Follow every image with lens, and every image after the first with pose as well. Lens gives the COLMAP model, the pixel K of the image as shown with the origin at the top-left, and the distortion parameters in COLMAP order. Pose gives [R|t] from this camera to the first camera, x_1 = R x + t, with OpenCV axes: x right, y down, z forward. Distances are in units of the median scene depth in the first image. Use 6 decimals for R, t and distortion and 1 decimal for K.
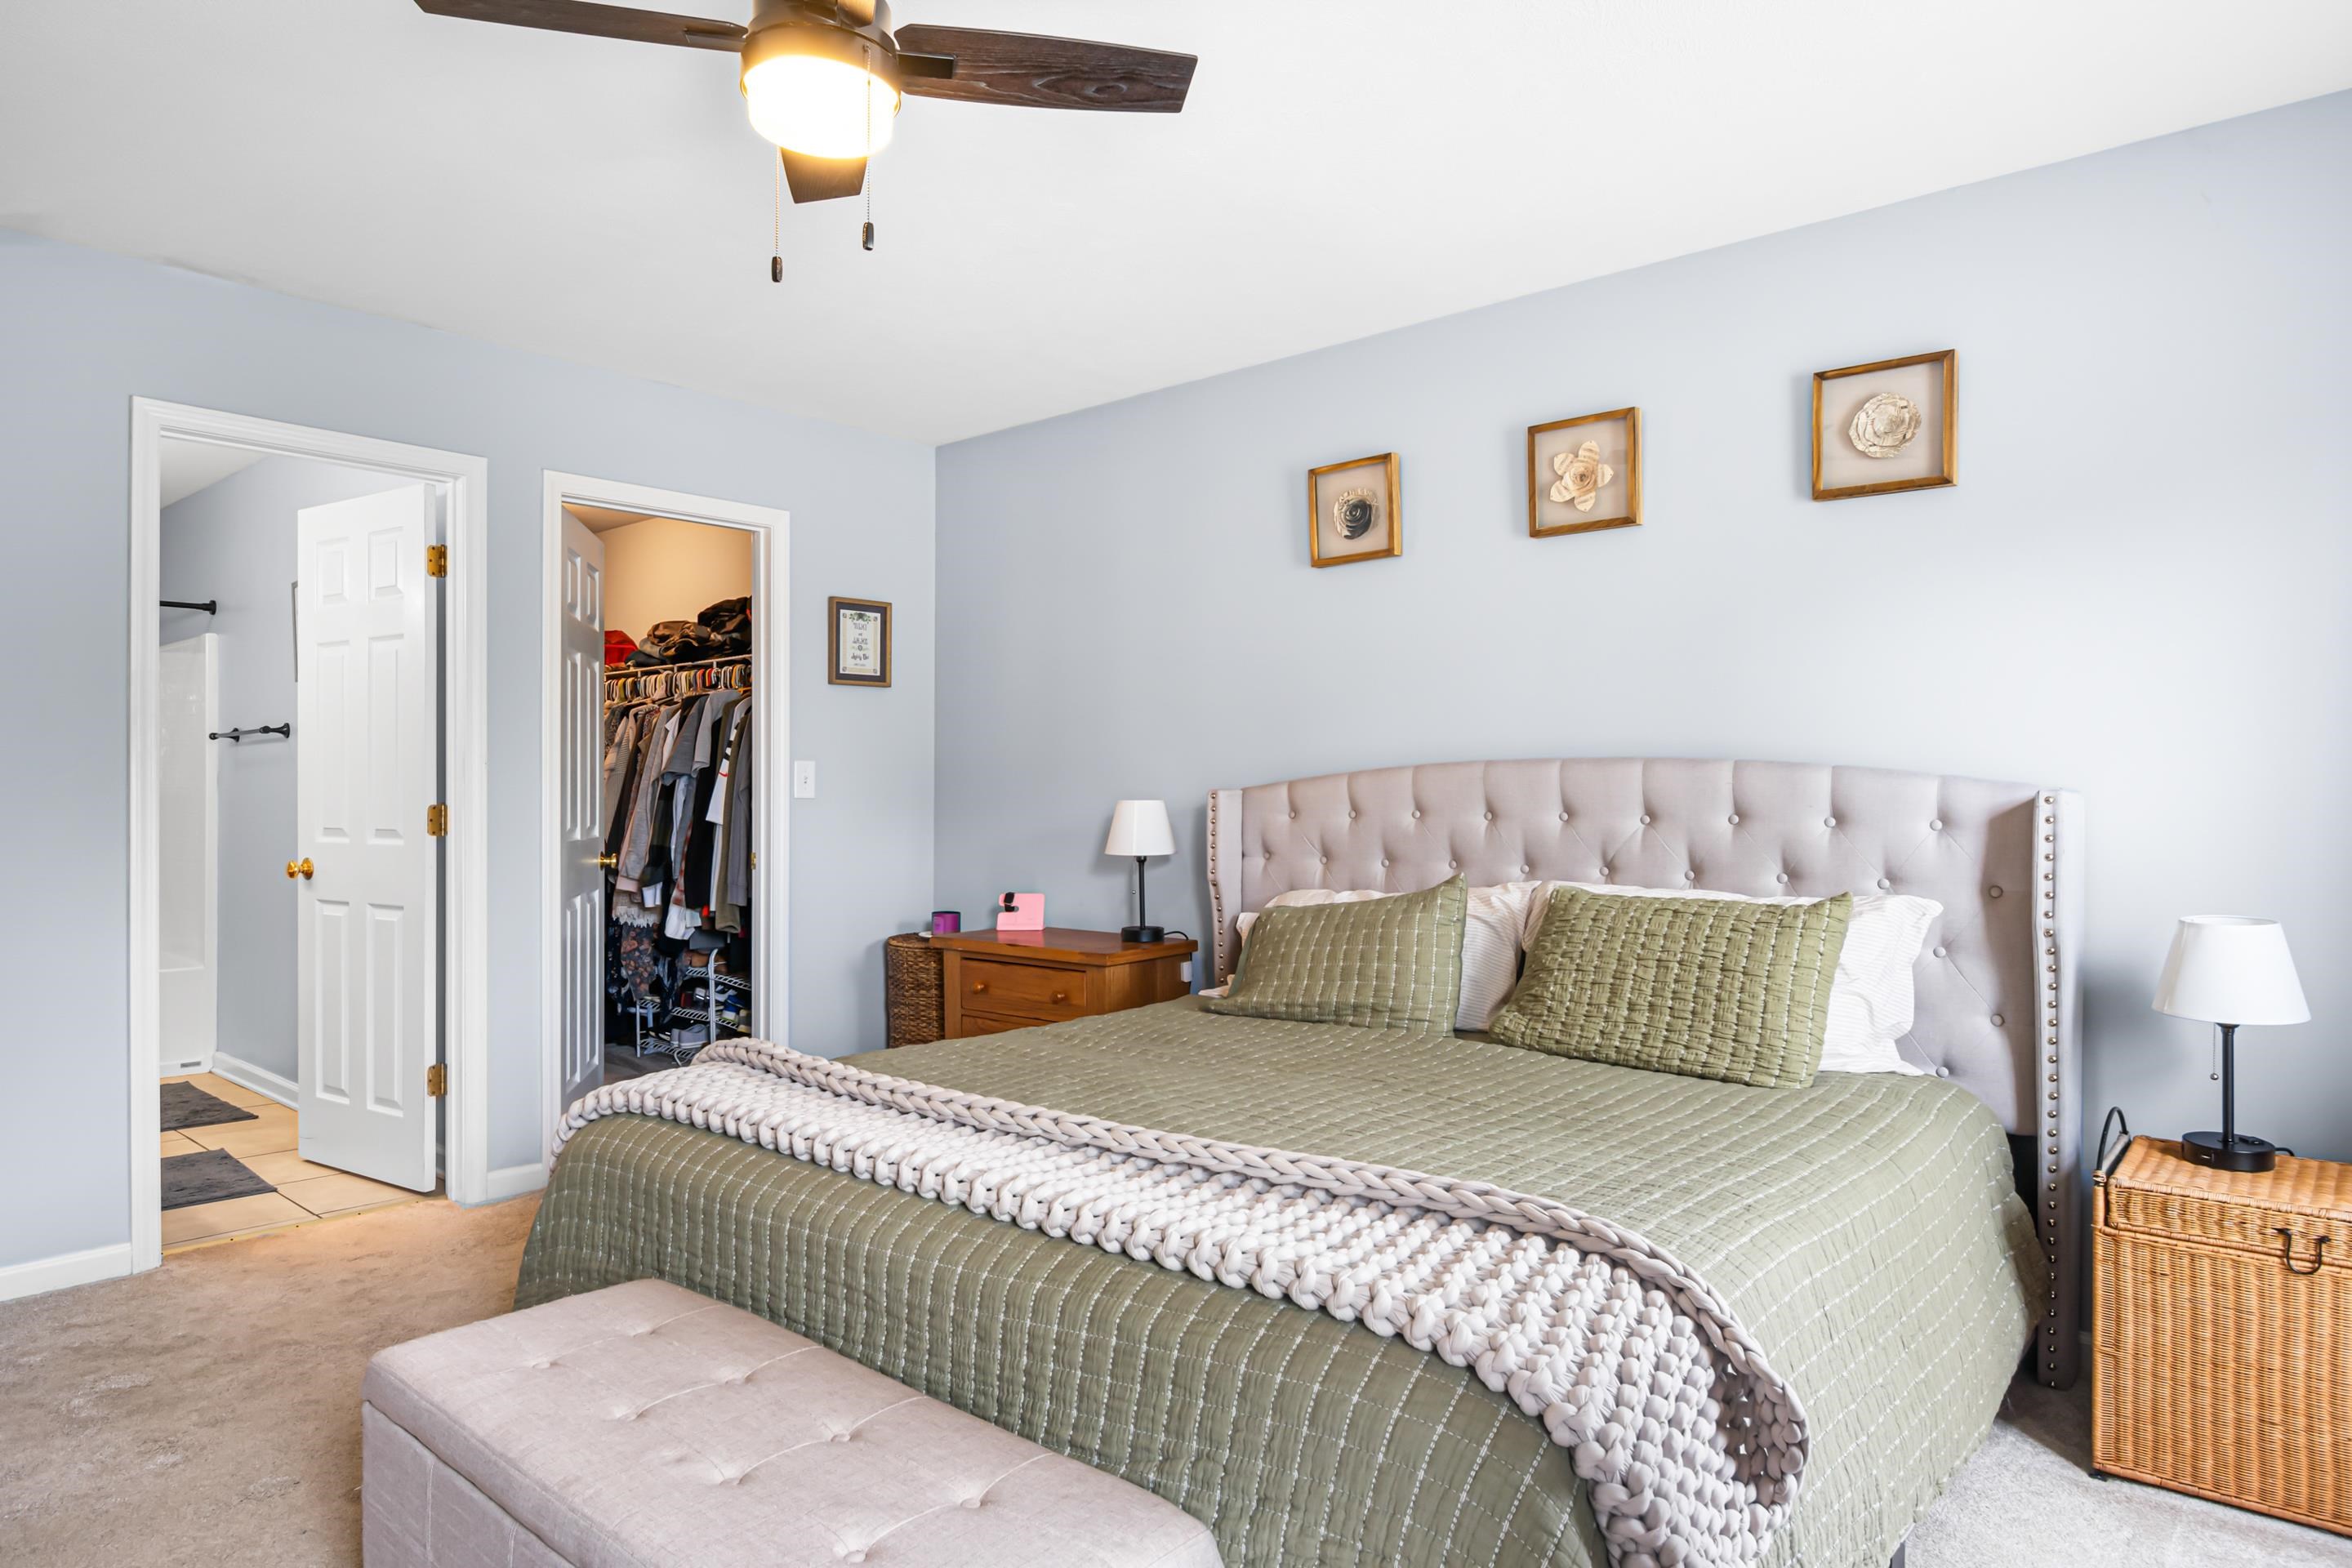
lens RADIAL K [[1355.7, 0, 1138.4], [0, 1355.7, 778.1], [0, 0, 1]] dist [-0.000224, -0.003177]
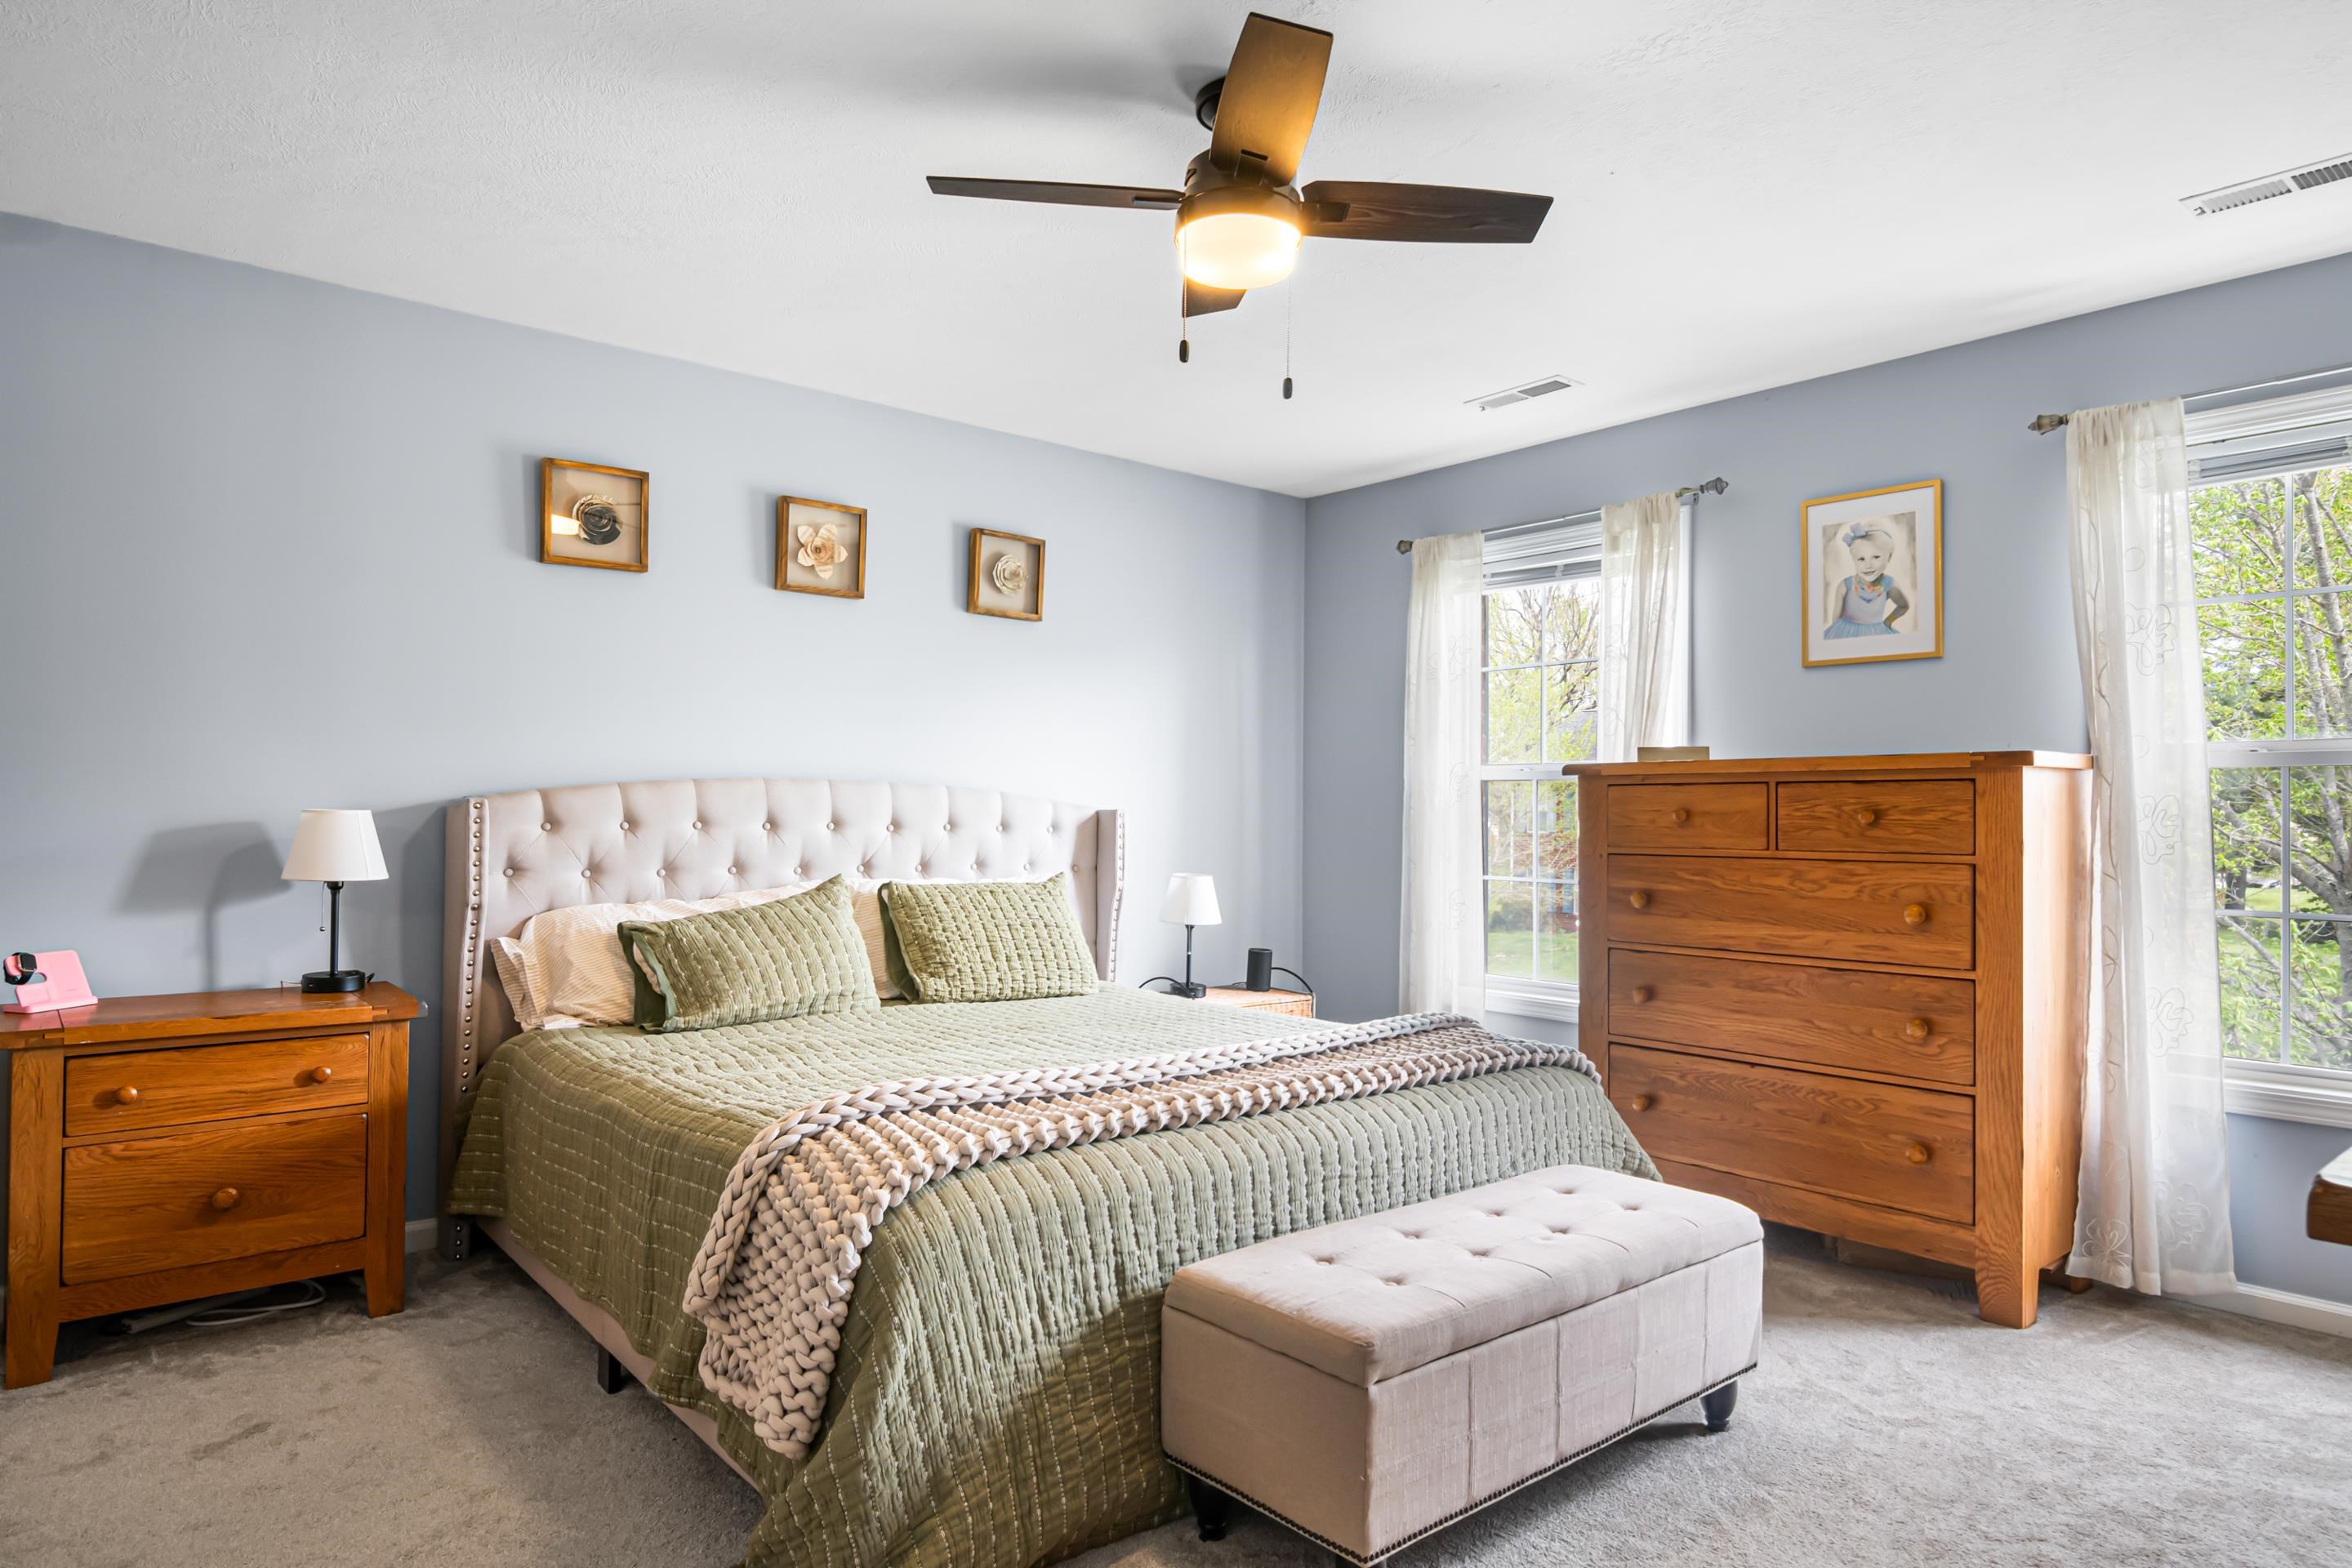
lens RADIAL K [[1355.7, 0, 1138.4], [0, 1355.7, 778.1], [0, 0, 1]] dist [-0.000224, -0.003177]
pose [[0.151290, 0.026315, 0.988139, -0.795958], [-0.028082, 0.999357, -0.022314, 0.003766], [-0.988090, -0.024373, 0.151931, 0.493913]]
